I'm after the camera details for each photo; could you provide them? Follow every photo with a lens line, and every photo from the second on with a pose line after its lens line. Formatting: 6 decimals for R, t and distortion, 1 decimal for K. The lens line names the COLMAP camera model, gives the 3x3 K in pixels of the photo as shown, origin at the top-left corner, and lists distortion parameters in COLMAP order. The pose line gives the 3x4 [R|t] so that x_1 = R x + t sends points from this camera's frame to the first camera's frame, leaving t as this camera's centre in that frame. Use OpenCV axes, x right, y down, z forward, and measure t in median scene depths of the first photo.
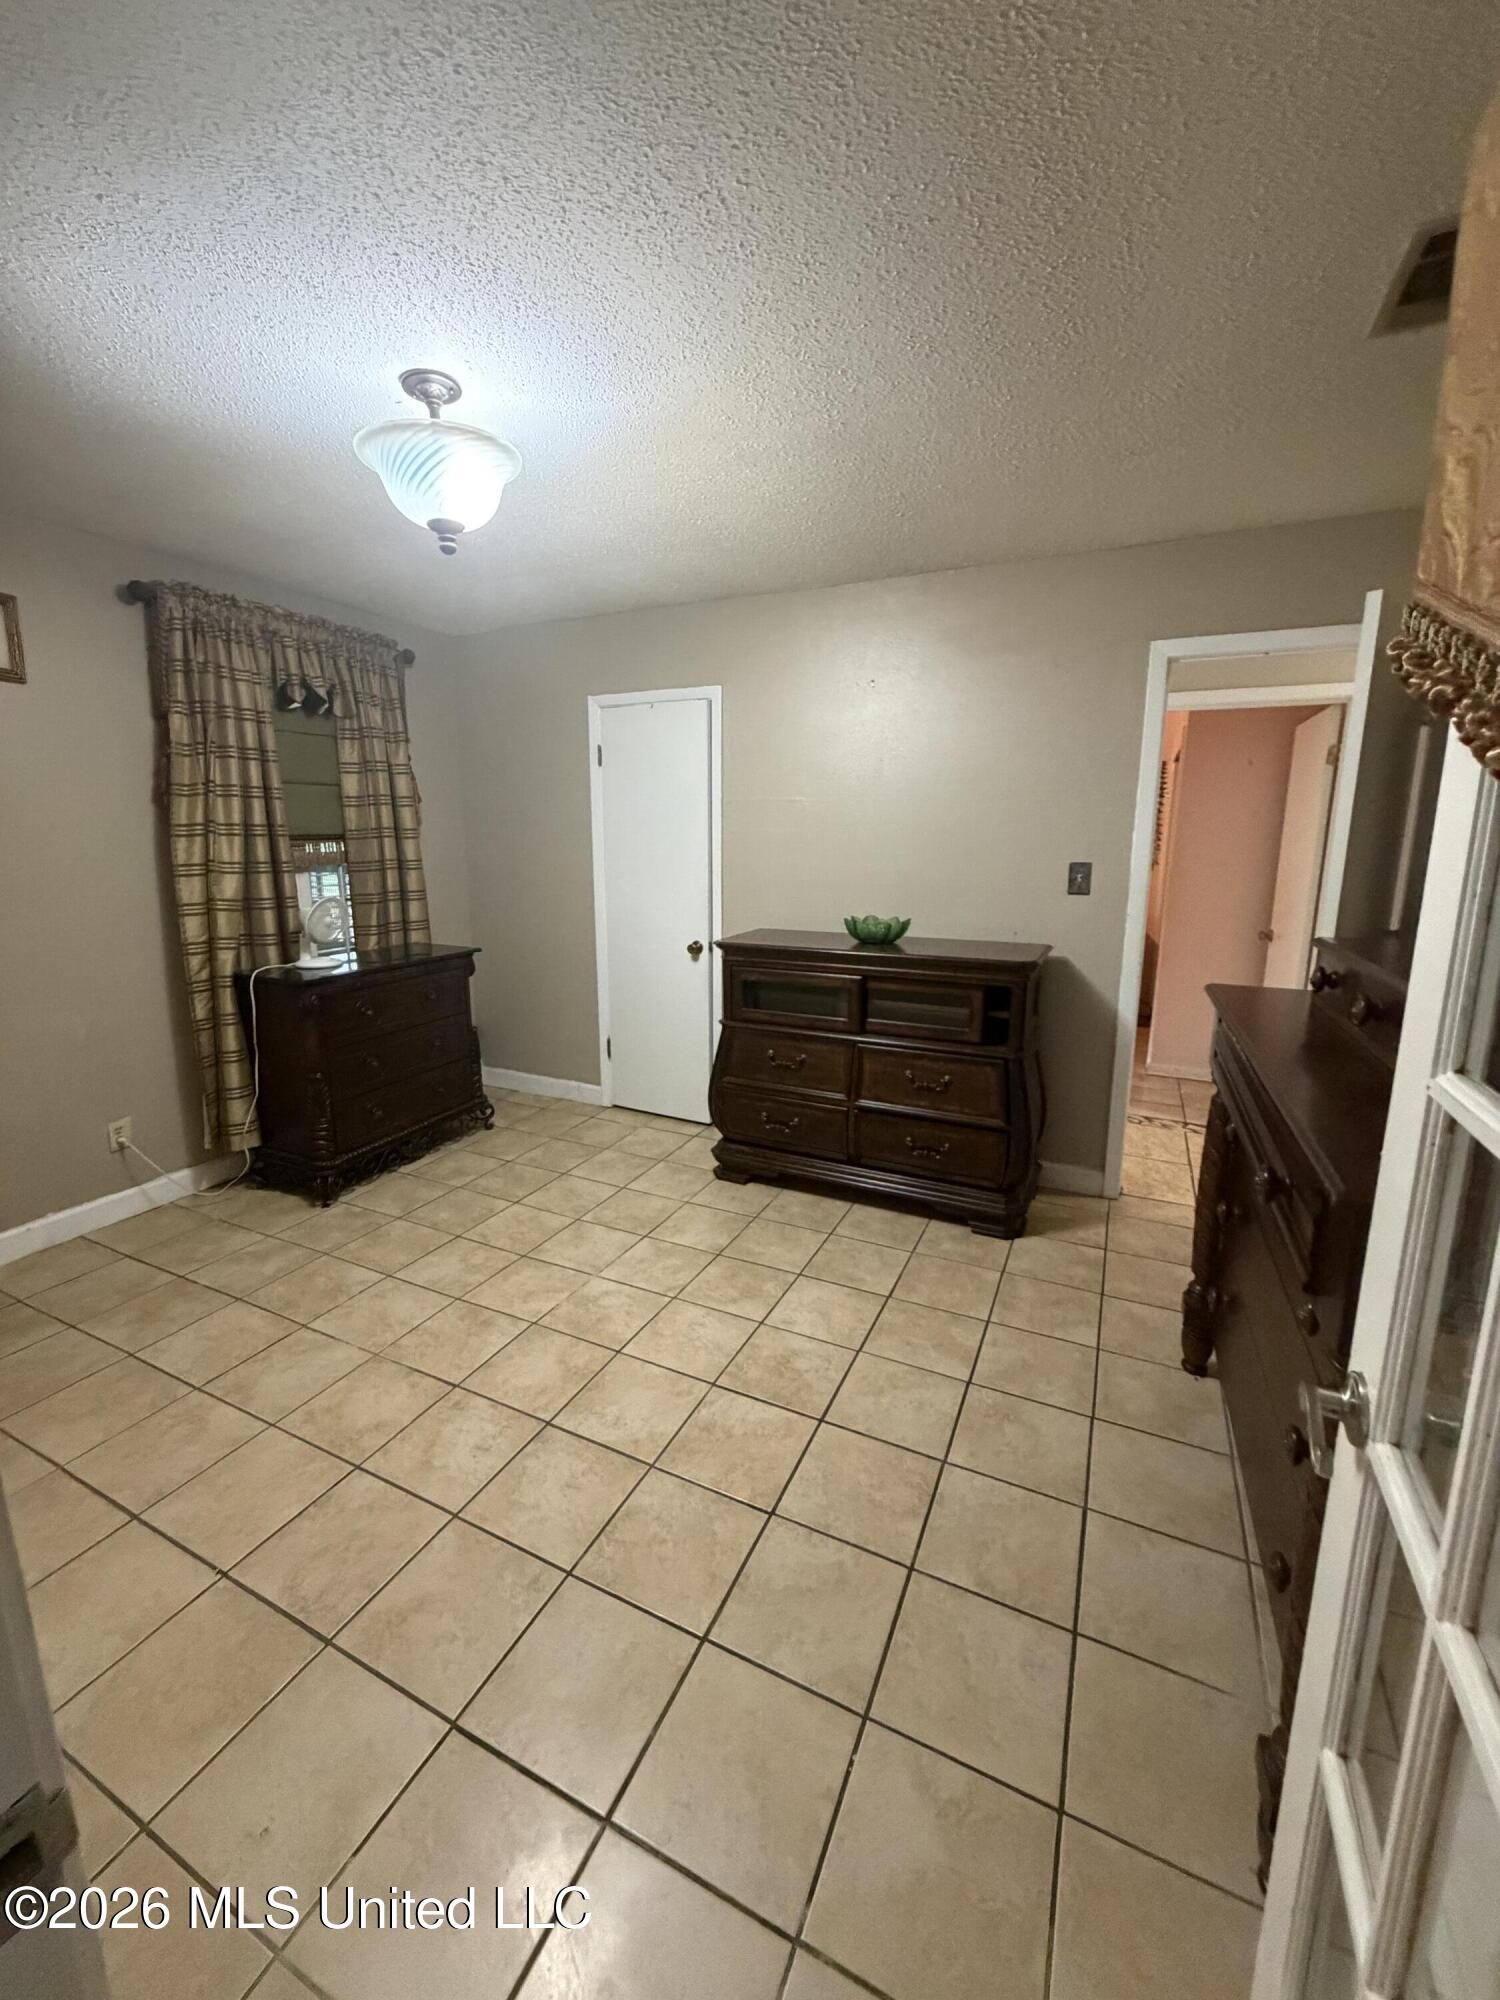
lens RADIAL K [[801.1, 0, 744.6], [0, 801.1, 987.9], [0, 0, 1]] dist [-0.004010, -0.000545]
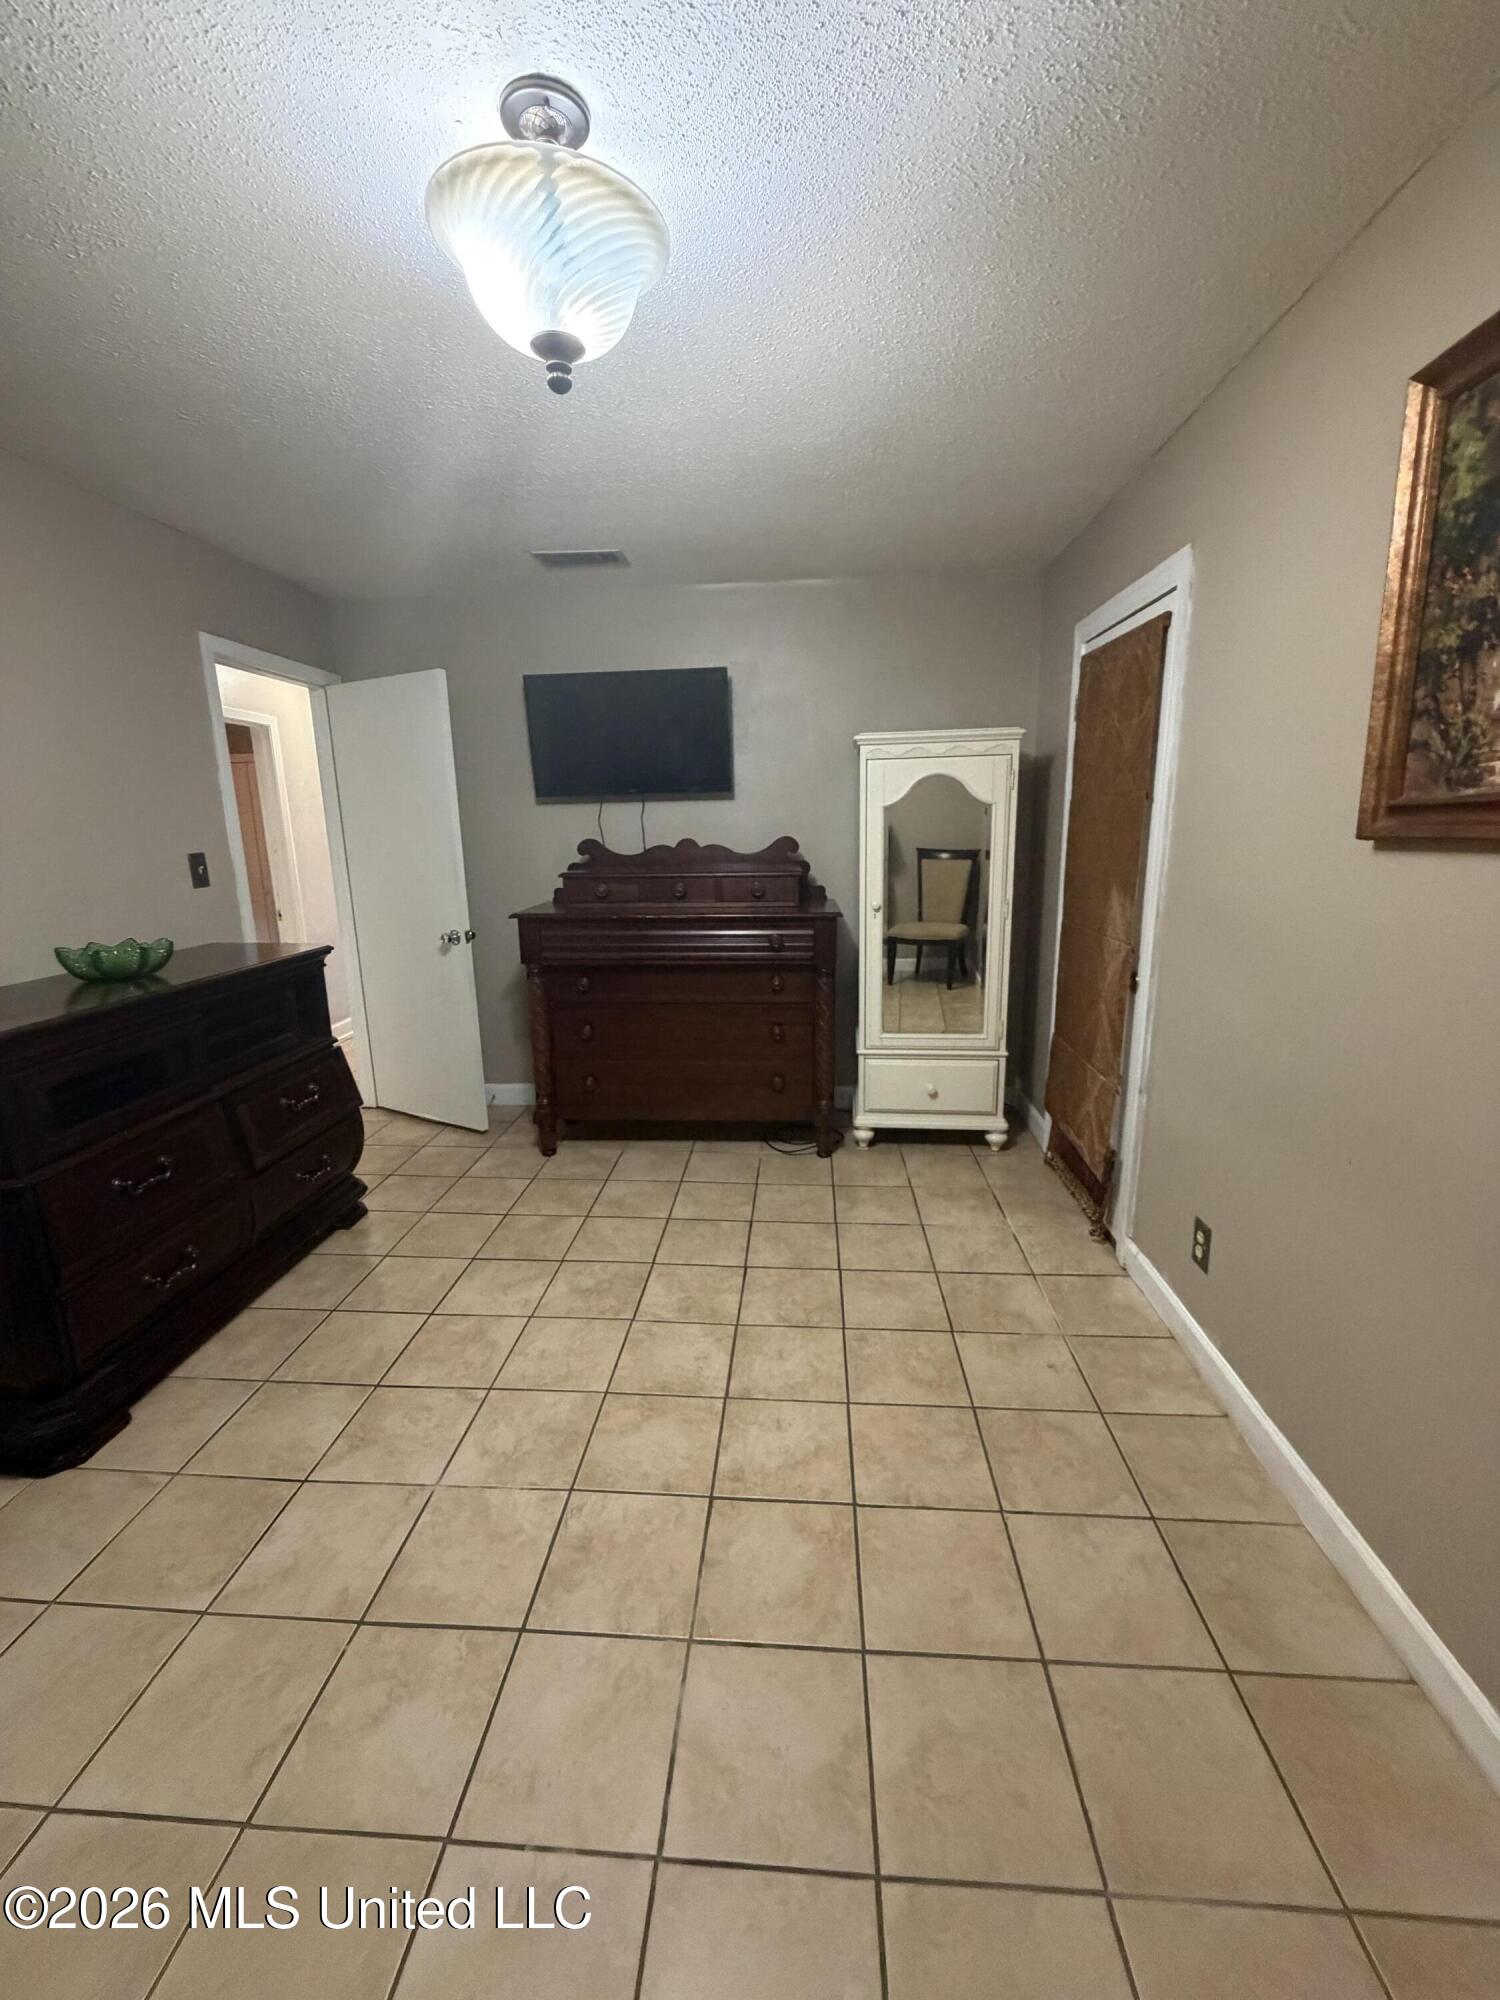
lens RADIAL K [[801.1, 0, 745.8], [0, 801.1, 997.0], [0, 0, 1]] dist [-0.004010, -0.000545]
pose [[-0.368602, -0.196001, 0.908689, -0.929240], [0.190065, 0.940978, 0.280064, -0.183755], [-0.909949, 0.275942, -0.309594, 0.992666]]
